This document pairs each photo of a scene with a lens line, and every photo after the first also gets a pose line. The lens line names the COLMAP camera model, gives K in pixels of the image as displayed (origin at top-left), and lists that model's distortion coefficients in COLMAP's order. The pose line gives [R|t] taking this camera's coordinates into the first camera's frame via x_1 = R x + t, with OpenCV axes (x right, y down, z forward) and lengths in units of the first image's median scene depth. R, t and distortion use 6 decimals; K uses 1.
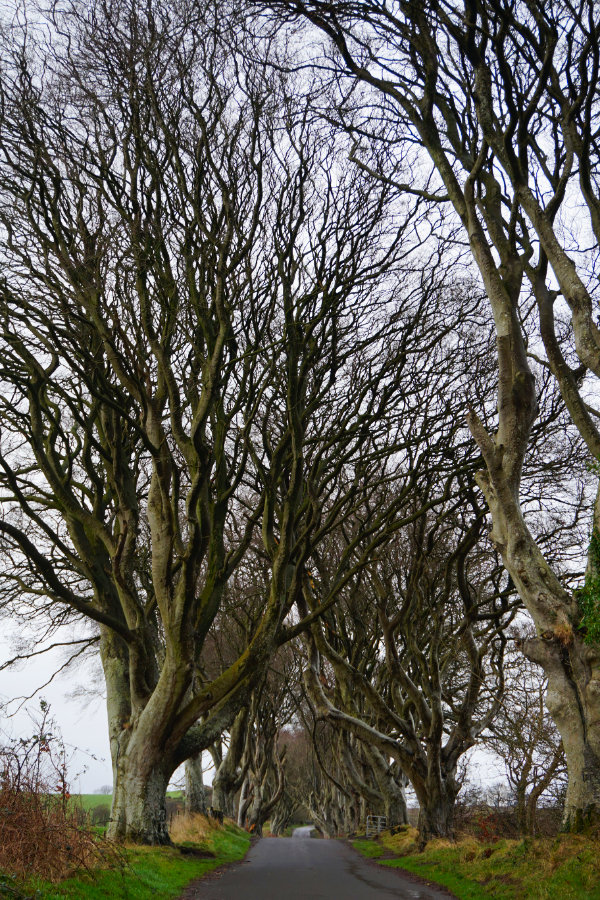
lens RADIAL K [[1257.1, 0, 302.0], [0, 1257.1, 450.6], [0, 0, 1]] dist [-0.034151, 0.000000]
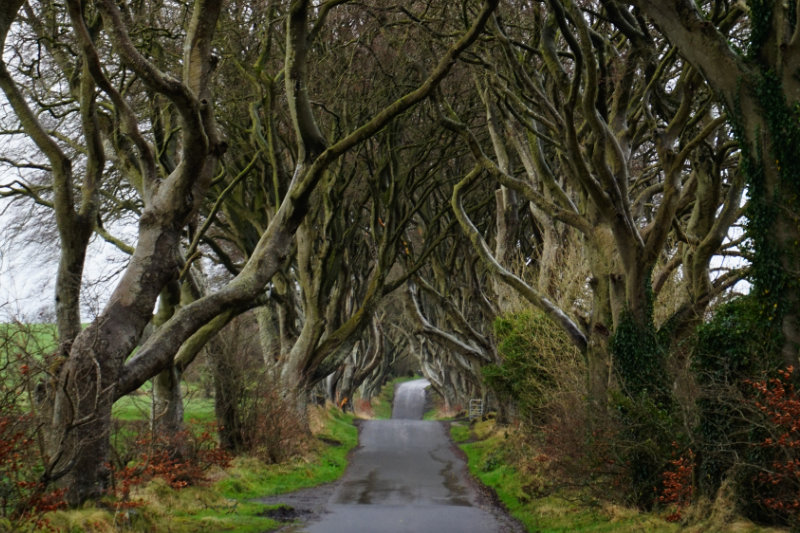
lens RADIAL K [[1776.1, 0, 400.1], [0, 1776.1, 264.1], [0, 0, 1]] dist [-0.319837, 0.000000]
pose [[0.999931, -0.011368, -0.003111, 0.007273], [0.011771, 0.976323, 0.215997, -0.328577], [0.000582, -0.216018, 0.976389, -0.977235]]
